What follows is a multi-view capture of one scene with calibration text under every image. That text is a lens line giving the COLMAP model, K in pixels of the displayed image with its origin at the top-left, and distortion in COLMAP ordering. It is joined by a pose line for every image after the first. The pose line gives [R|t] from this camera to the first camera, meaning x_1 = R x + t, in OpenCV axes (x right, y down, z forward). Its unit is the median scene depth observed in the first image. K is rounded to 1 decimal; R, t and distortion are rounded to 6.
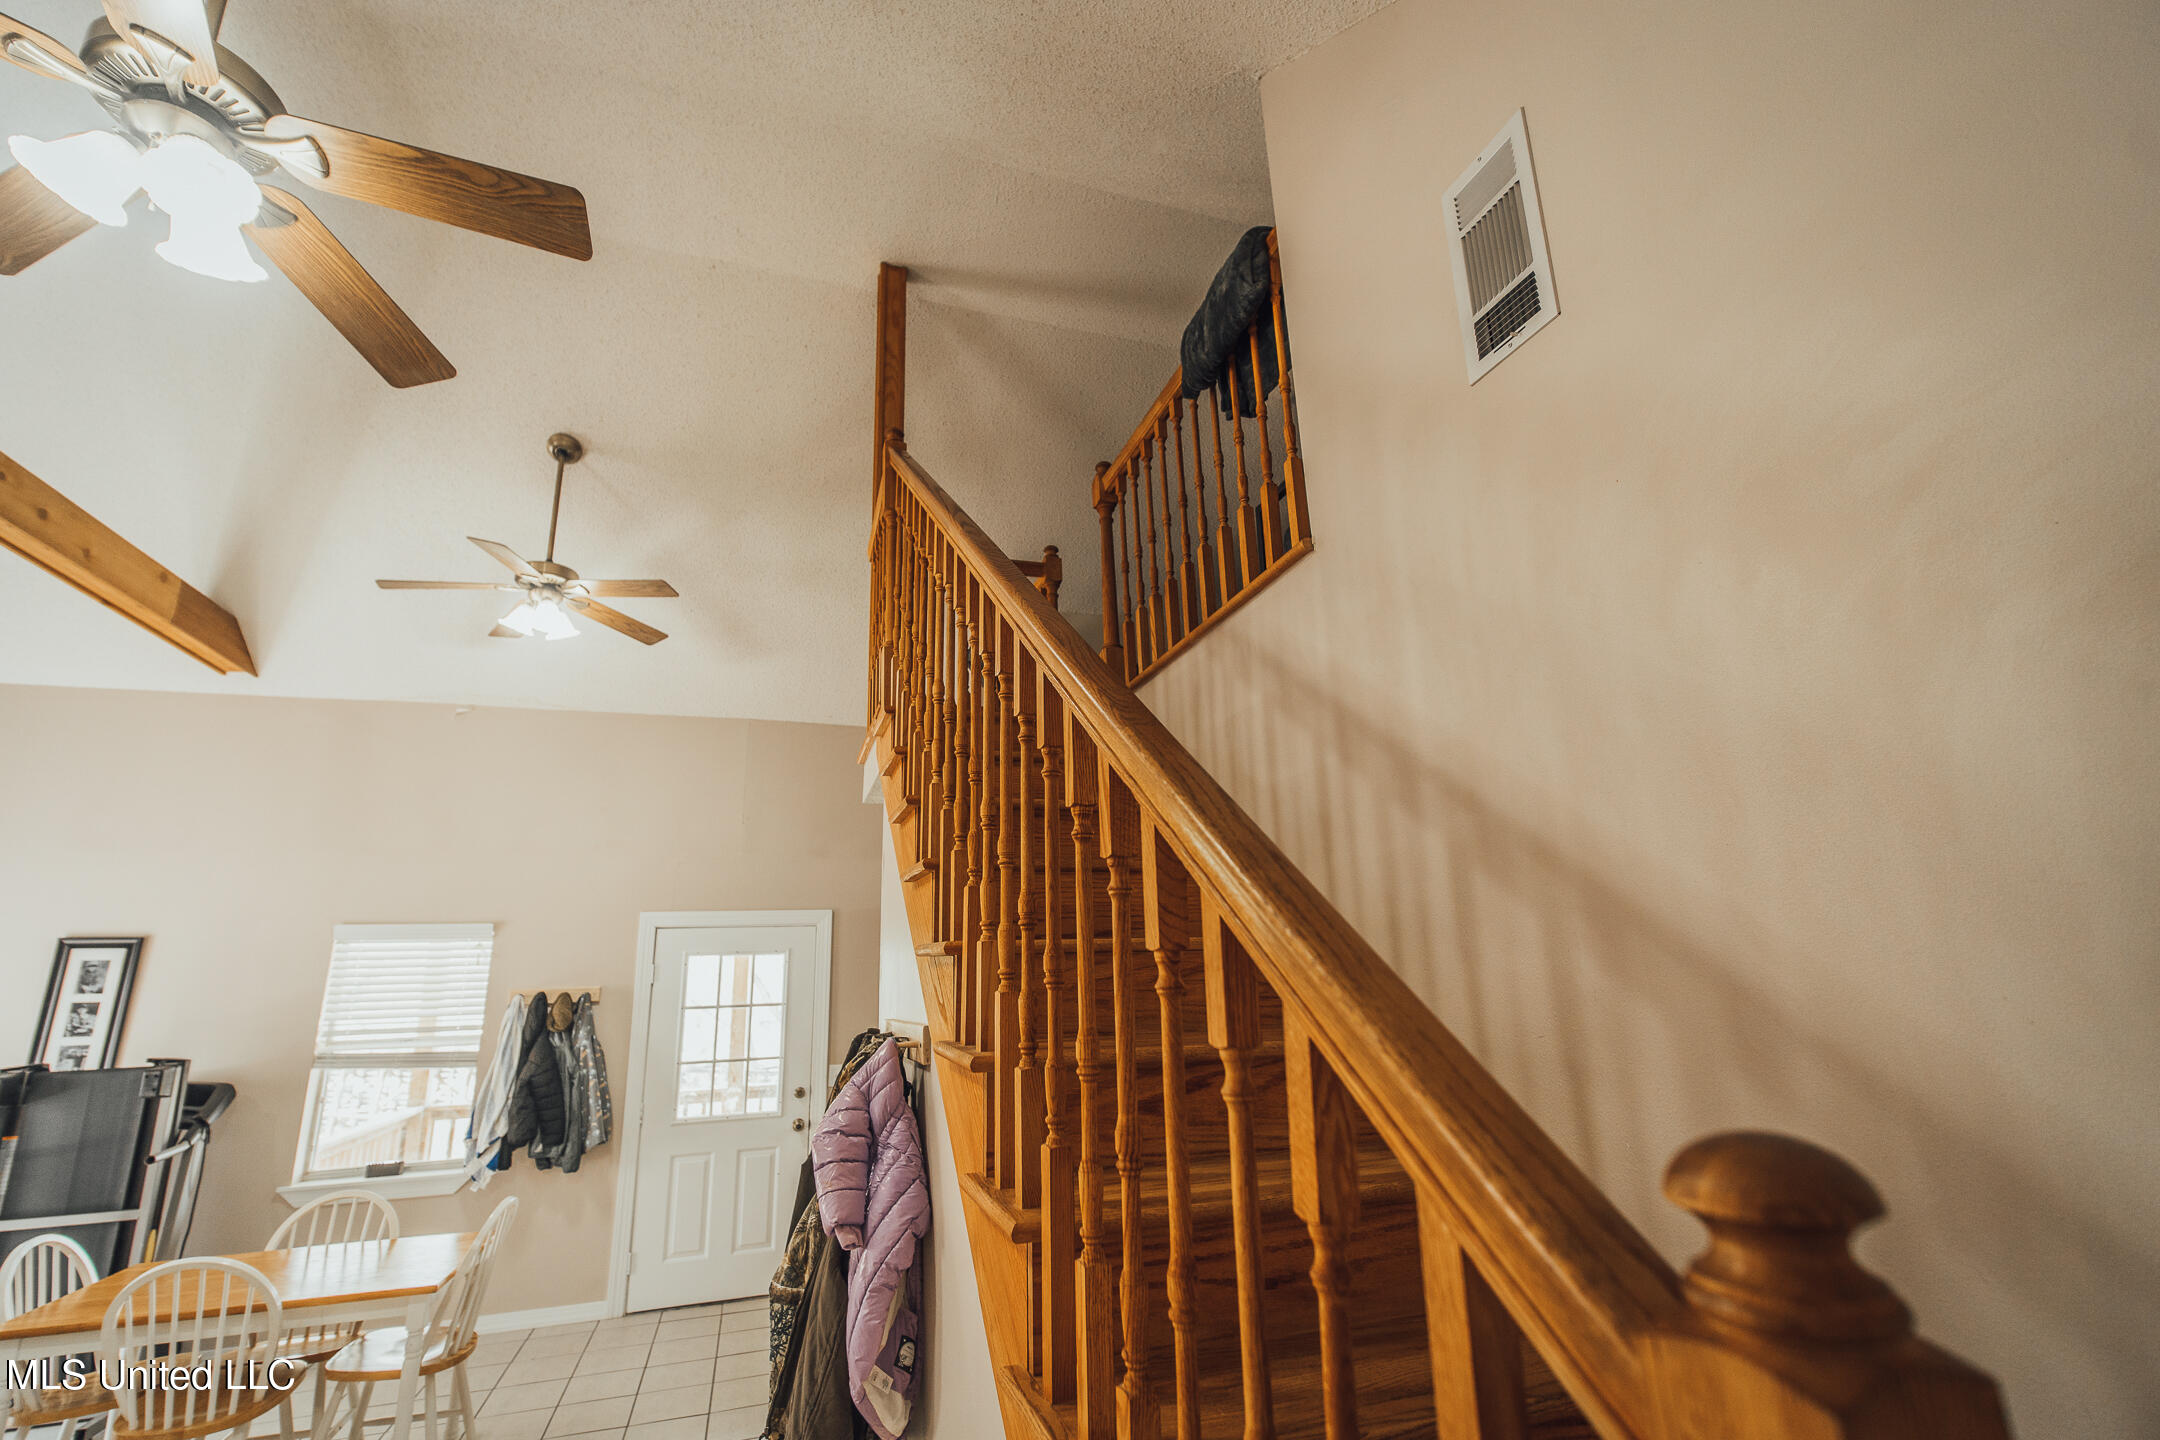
lens RADIAL K [[933.8, 0, 1065.7], [0, 933.8, 714.0], [0, 0, 1]] dist [0.001718, 0.000737]
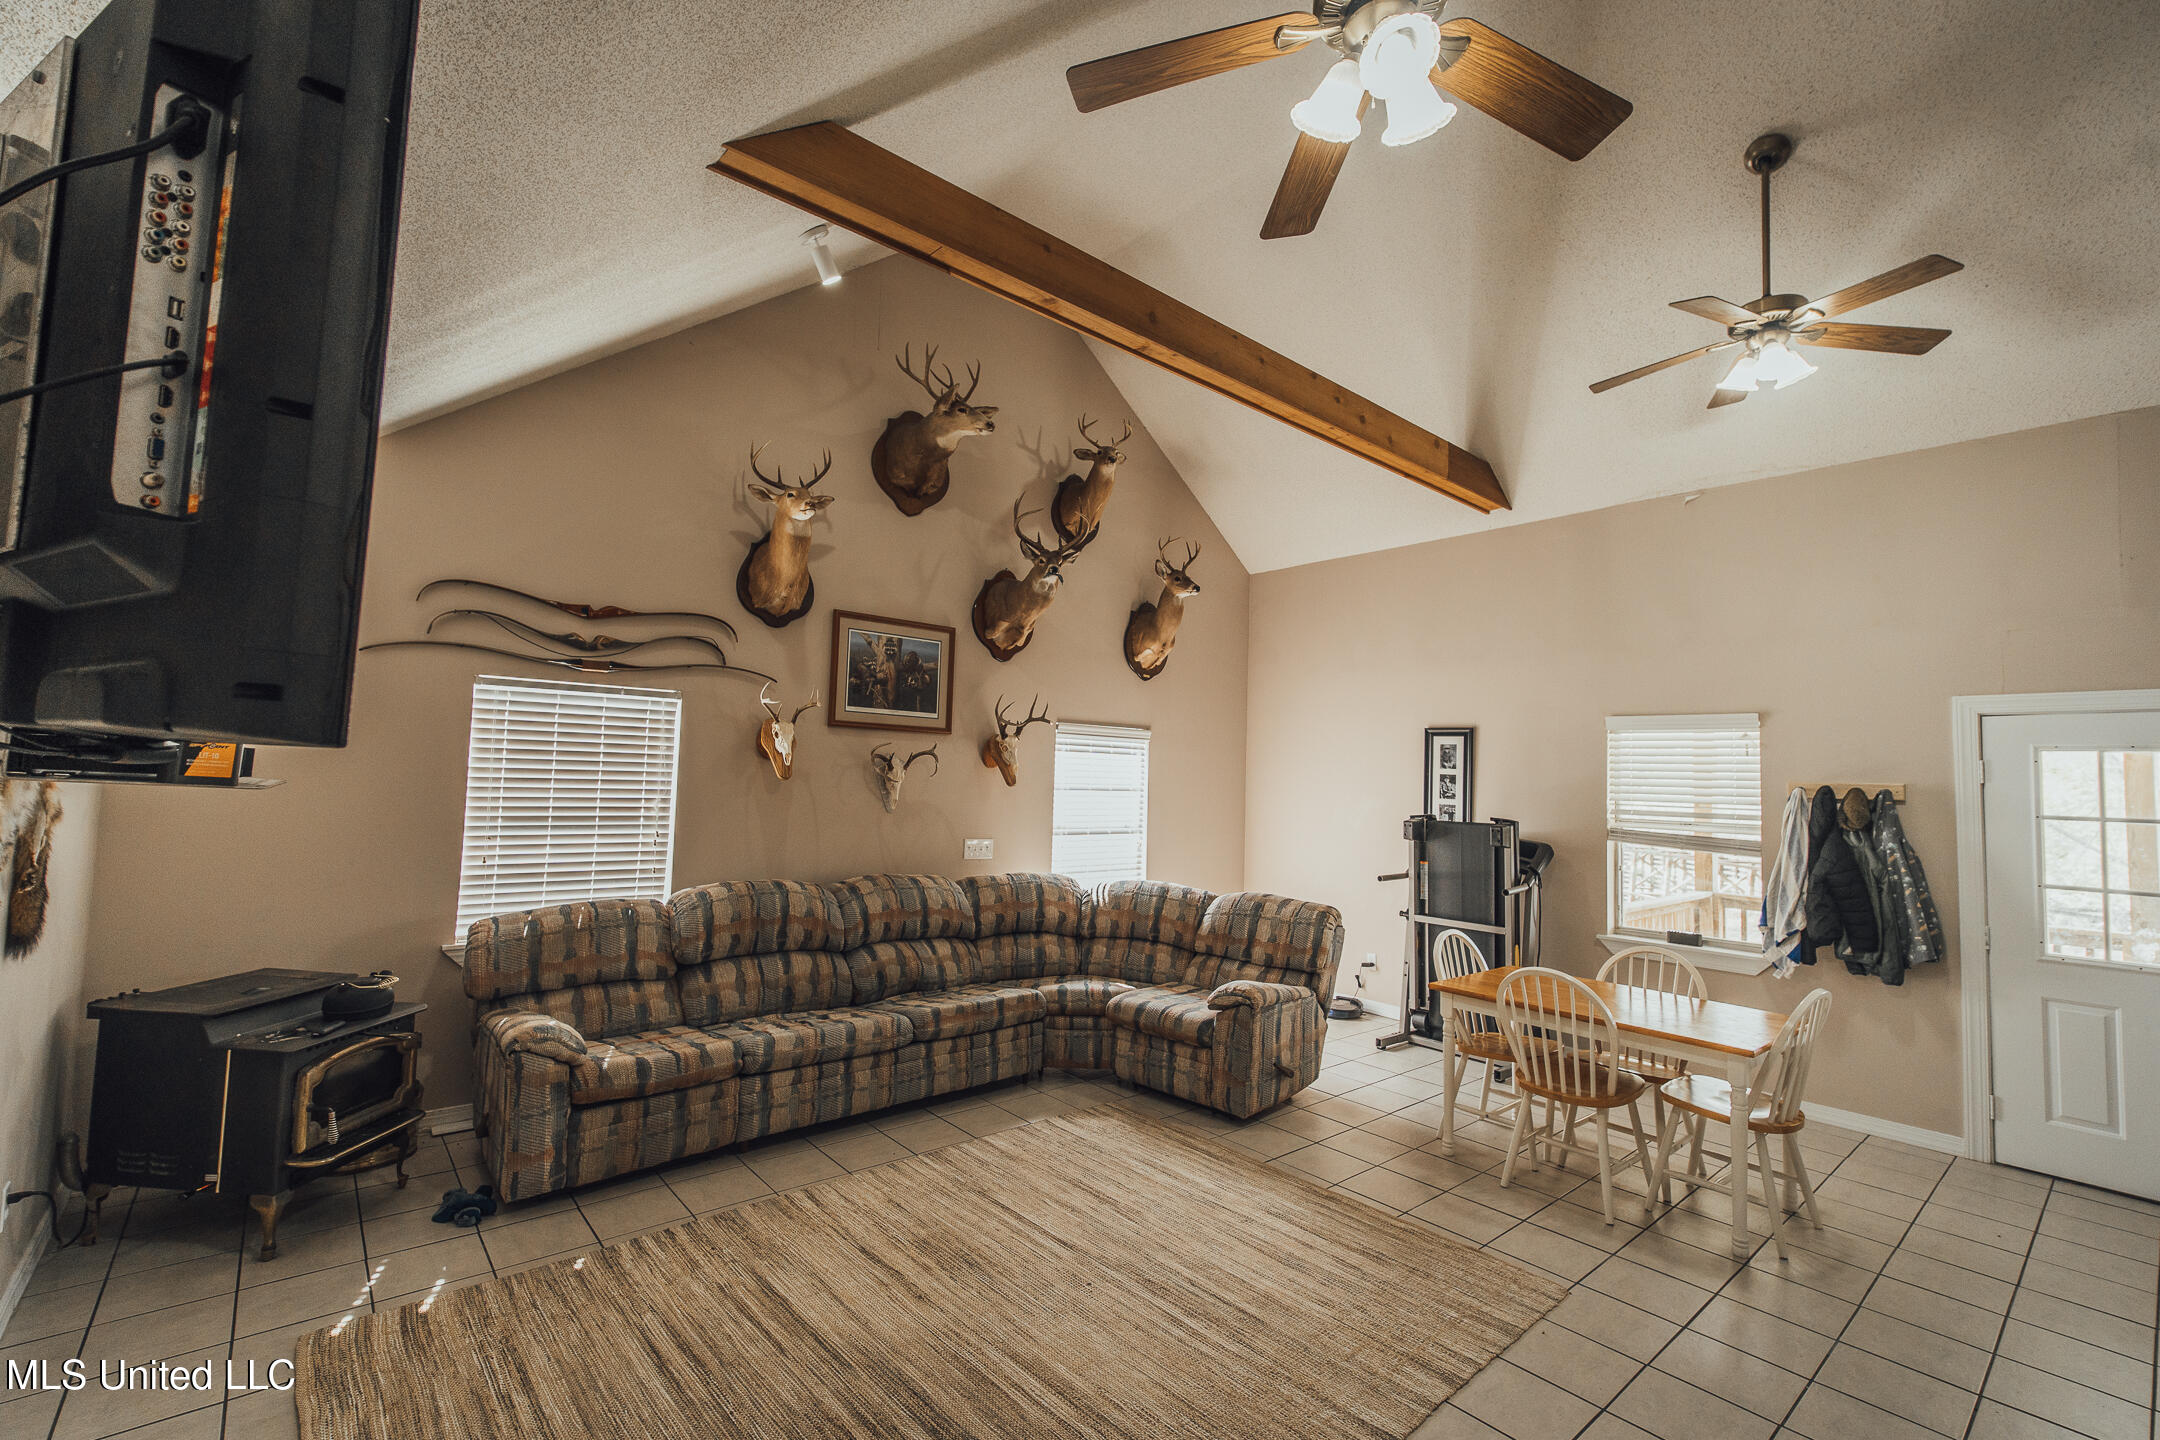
lens RADIAL K [[933.8, 0, 1080.3], [0, 933.8, 712.3], [0, 0, 1]] dist [0.001718, 0.000737]
pose [[0.396256, -0.013909, -0.918035, -0.017296], [0.196409, 0.978023, 0.069959, 0.025503], [0.896886, -0.208032, 0.390280, 0.016908]]
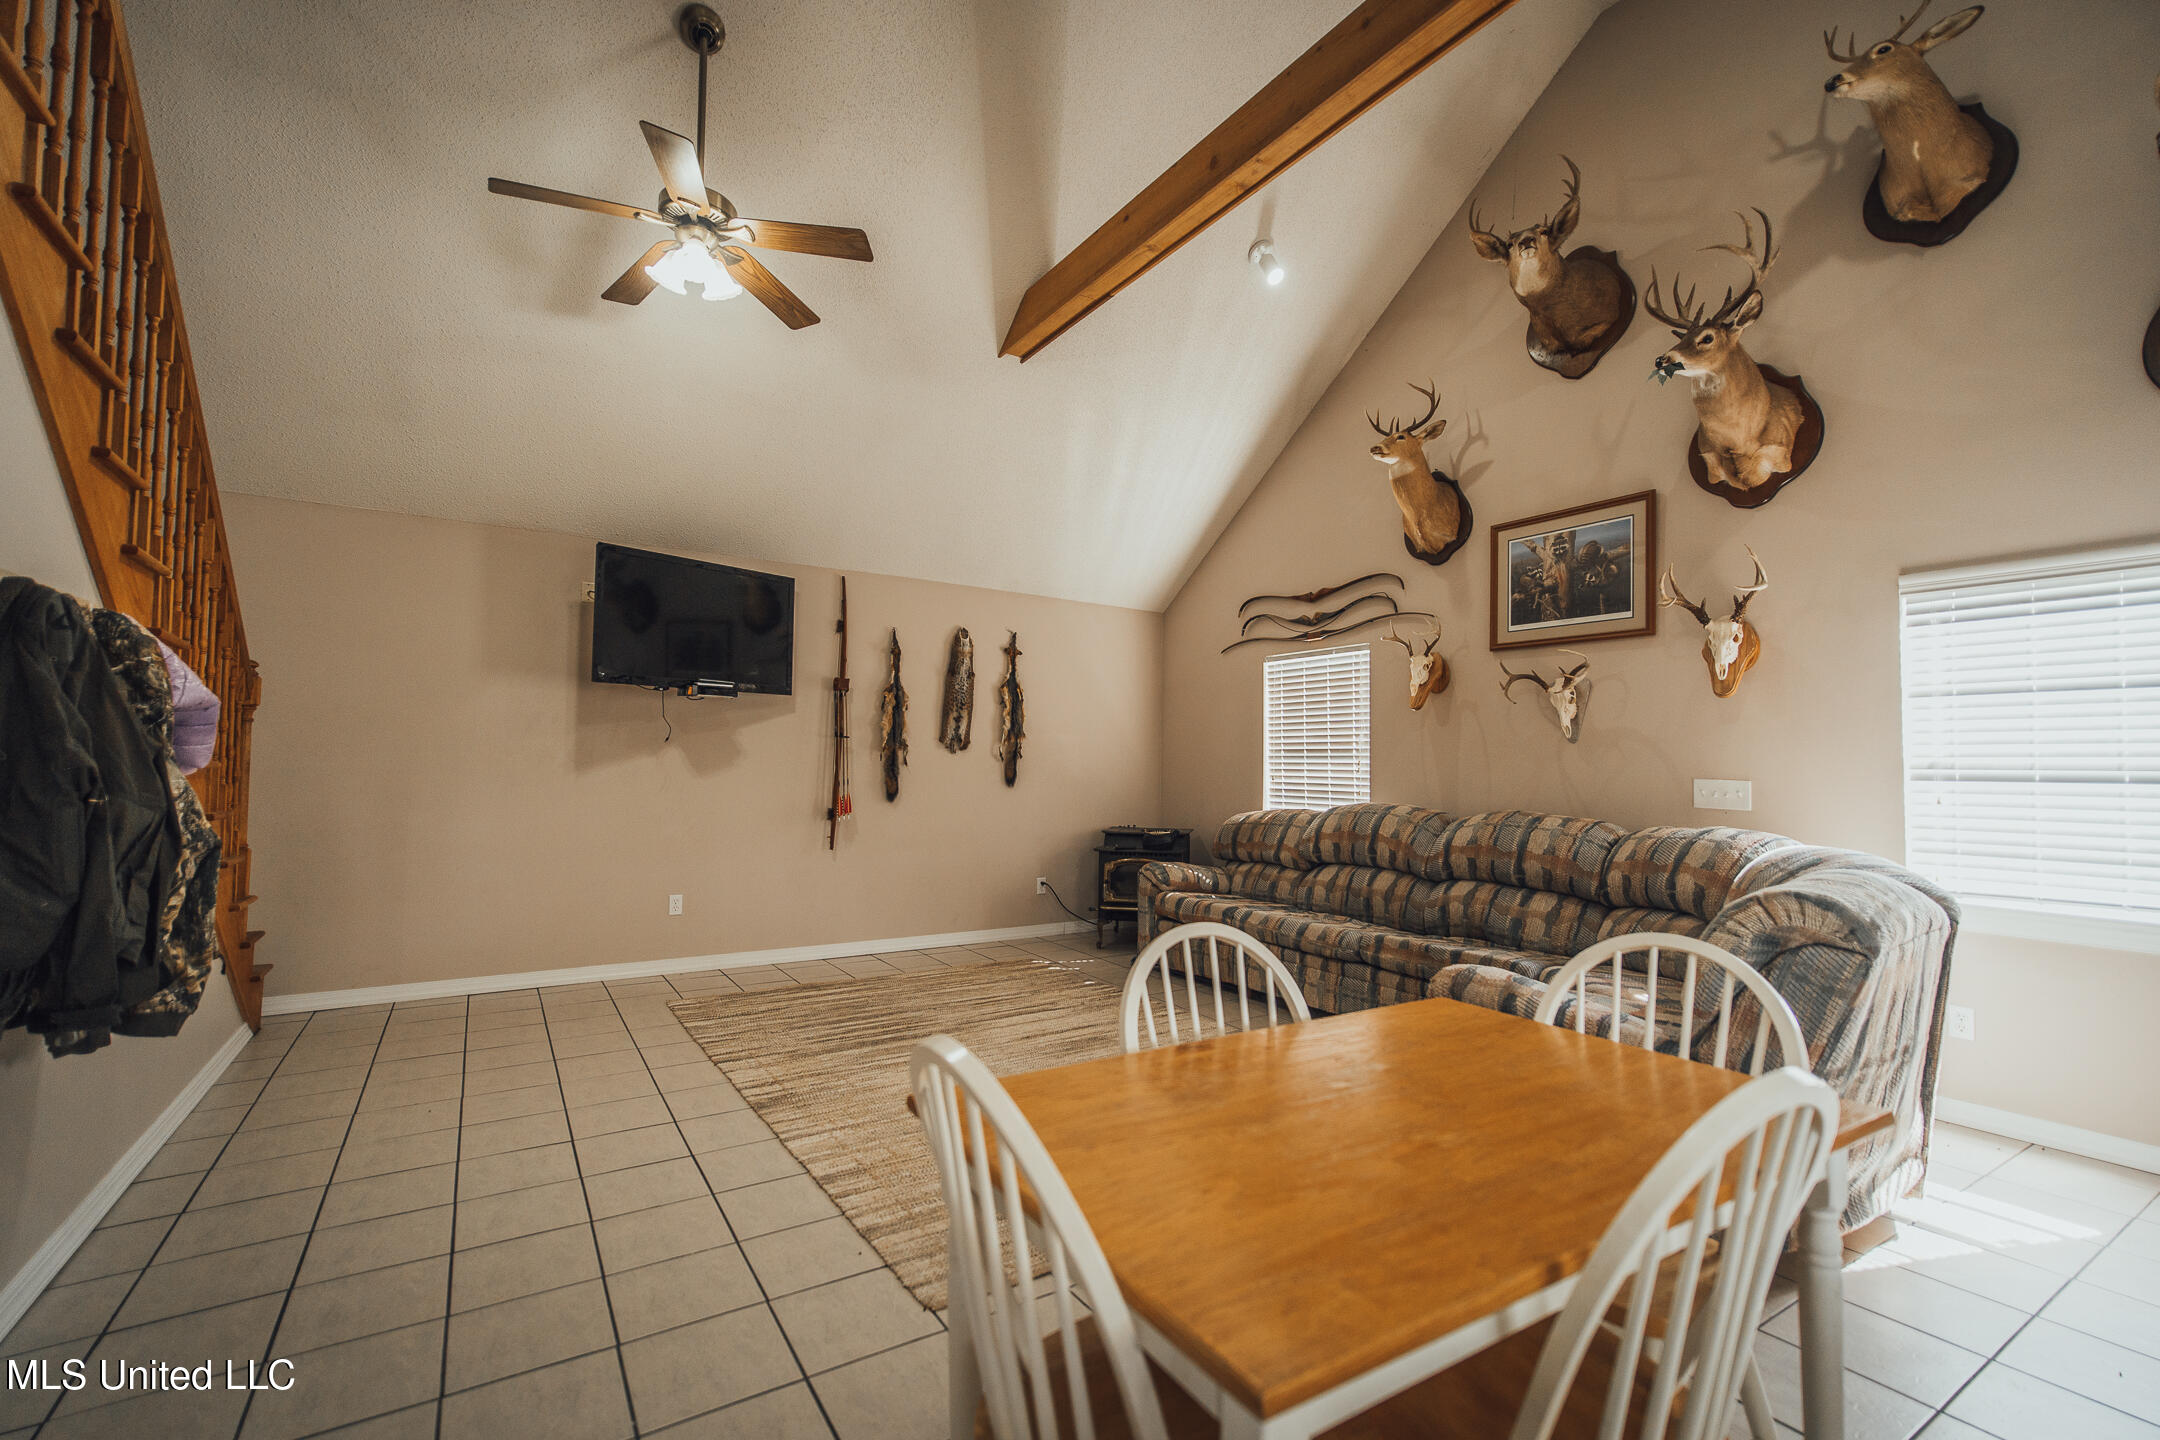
lens RADIAL K [[933.8, 0, 1065.8], [0, 933.8, 723.2], [0, 0, 1]] dist [0.001718, 0.000737]
pose [[-0.965836, 0.014641, -0.258740, -0.682502], [0.091222, 0.953712, -0.286551, 0.614525], [0.242568, -0.300364, -0.922465, 1.598237]]
